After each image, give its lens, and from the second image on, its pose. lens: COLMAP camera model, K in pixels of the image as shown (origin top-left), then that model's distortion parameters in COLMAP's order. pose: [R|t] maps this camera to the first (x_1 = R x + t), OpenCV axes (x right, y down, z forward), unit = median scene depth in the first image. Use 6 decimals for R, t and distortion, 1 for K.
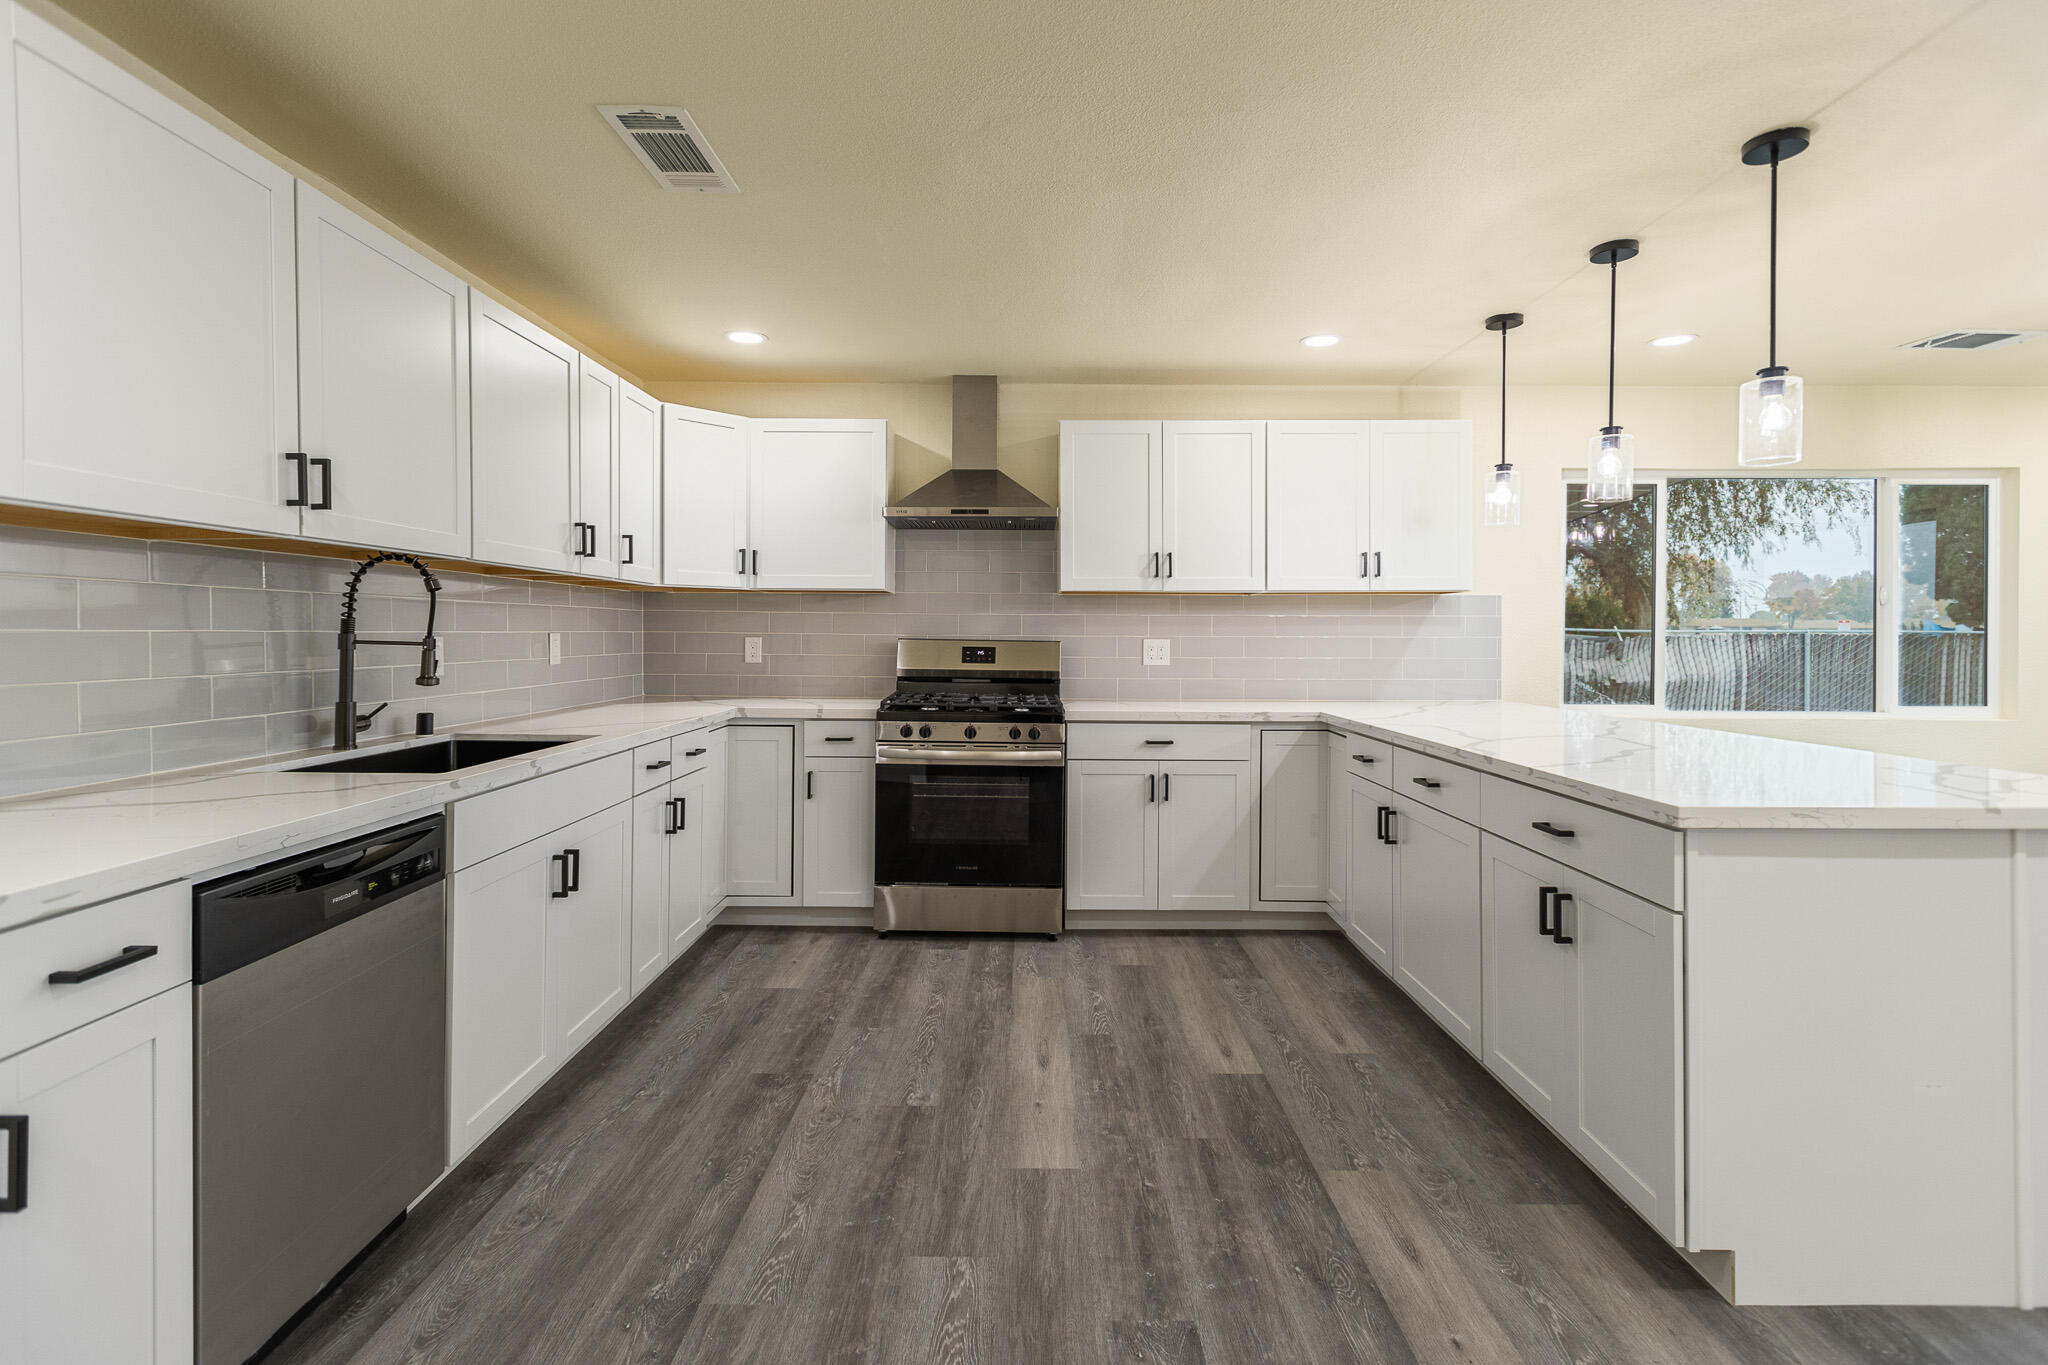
lens RADIAL K [[940.7, 0, 1036.6], [0, 940.7, 636.9], [0, 0, 1]] dist [0.004261, -0.000723]
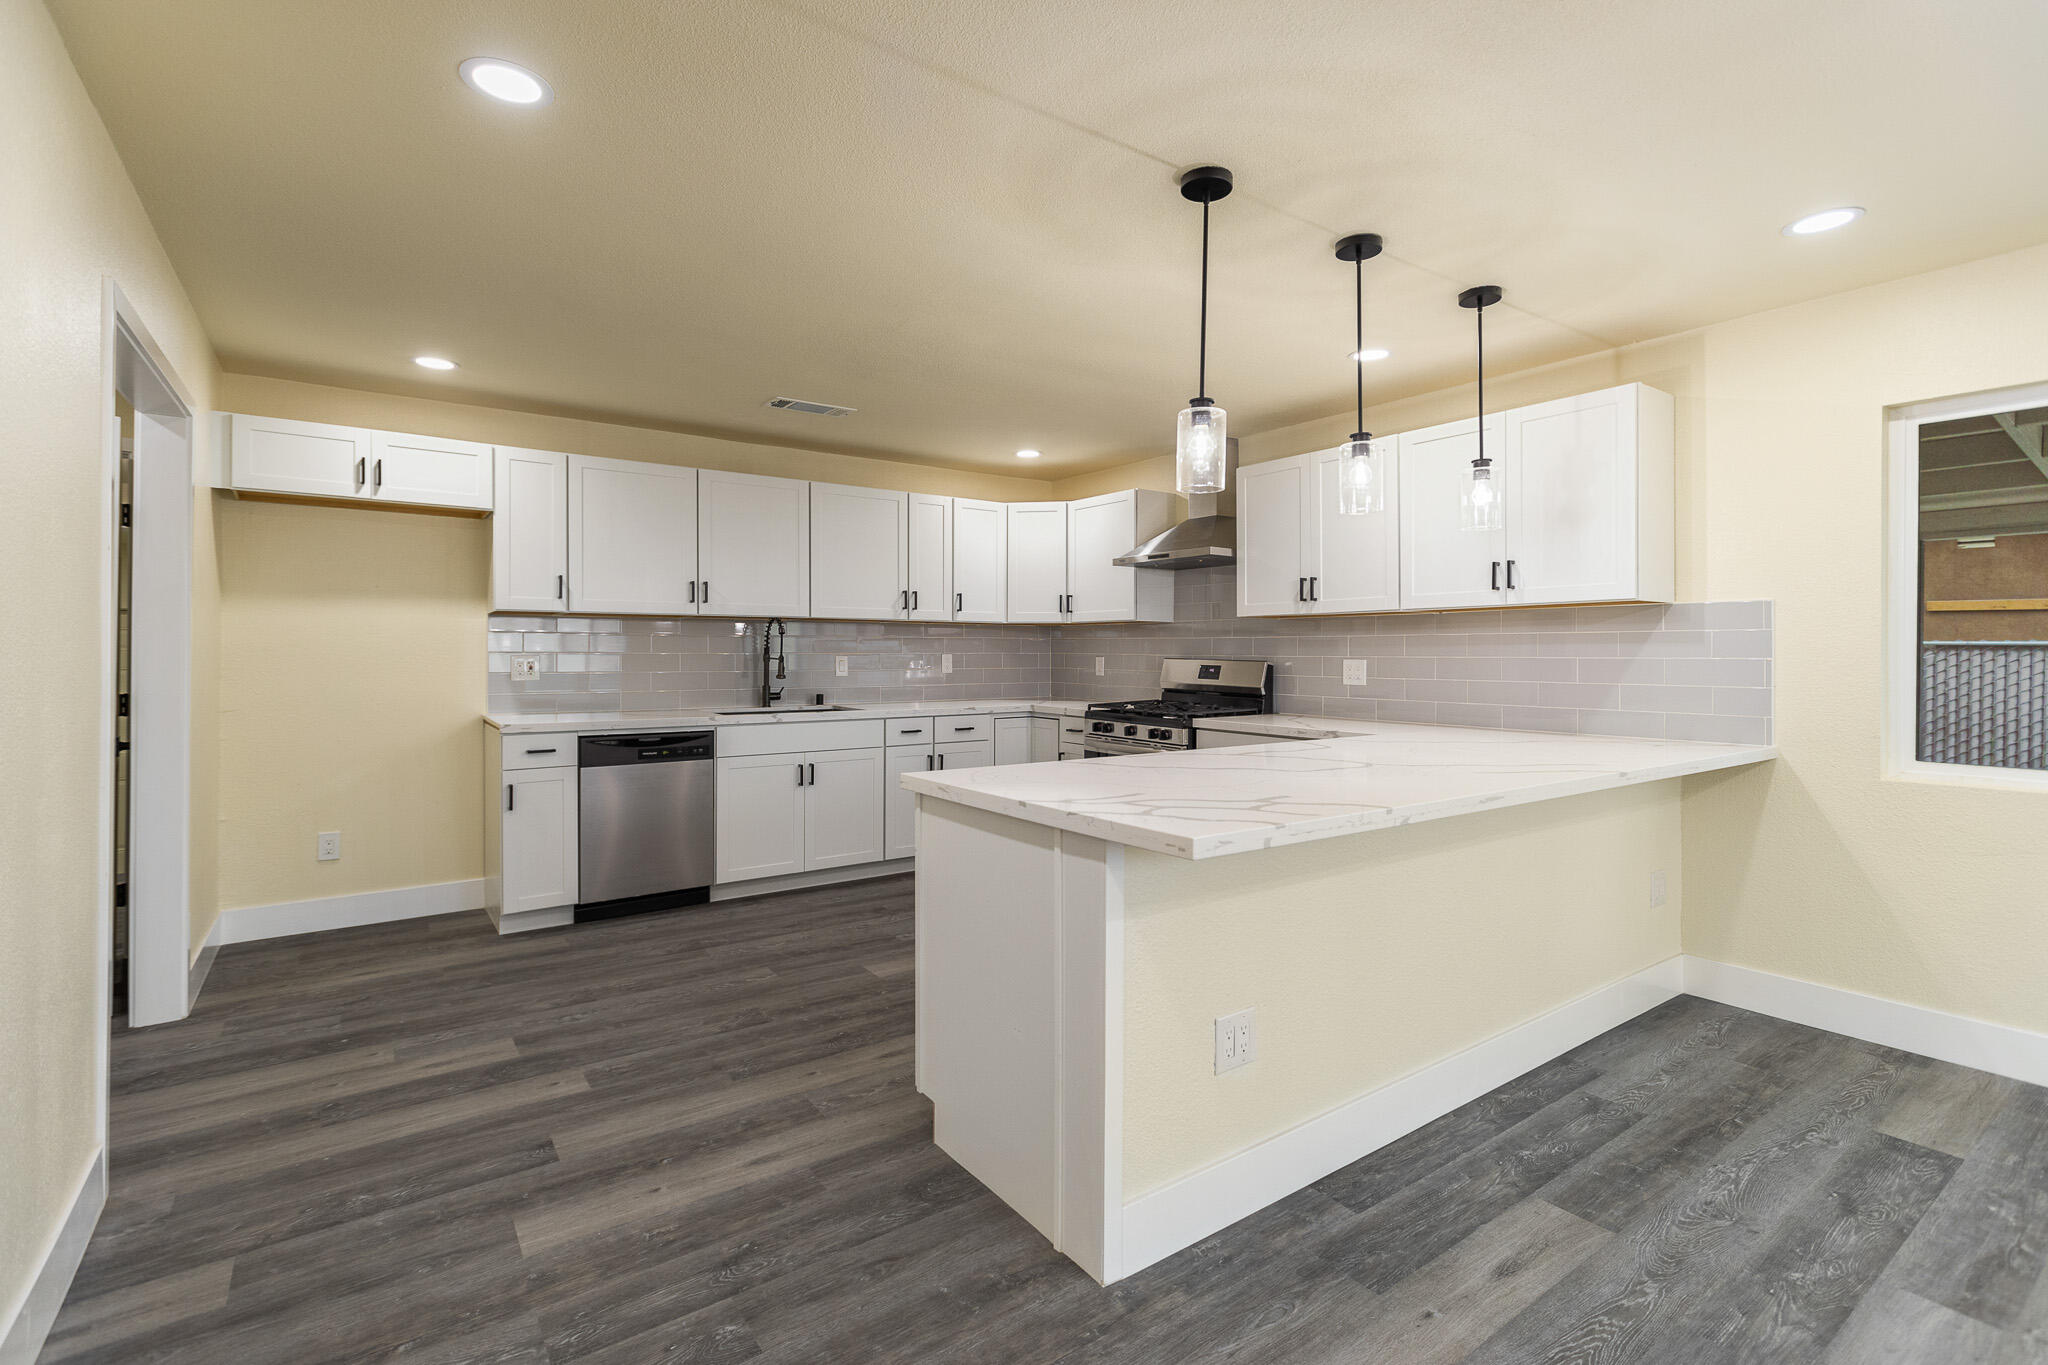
lens RADIAL K [[940.7, 0, 1025.3], [0, 940.7, 650.7], [0, 0, 1]] dist [0.004261, -0.000723]
pose [[0.580646, -0.003196, -0.814150, 0.864710], [-0.002488, 0.999981, -0.005699, -0.000543], [0.814152, 0.005334, 0.580627, 0.137157]]
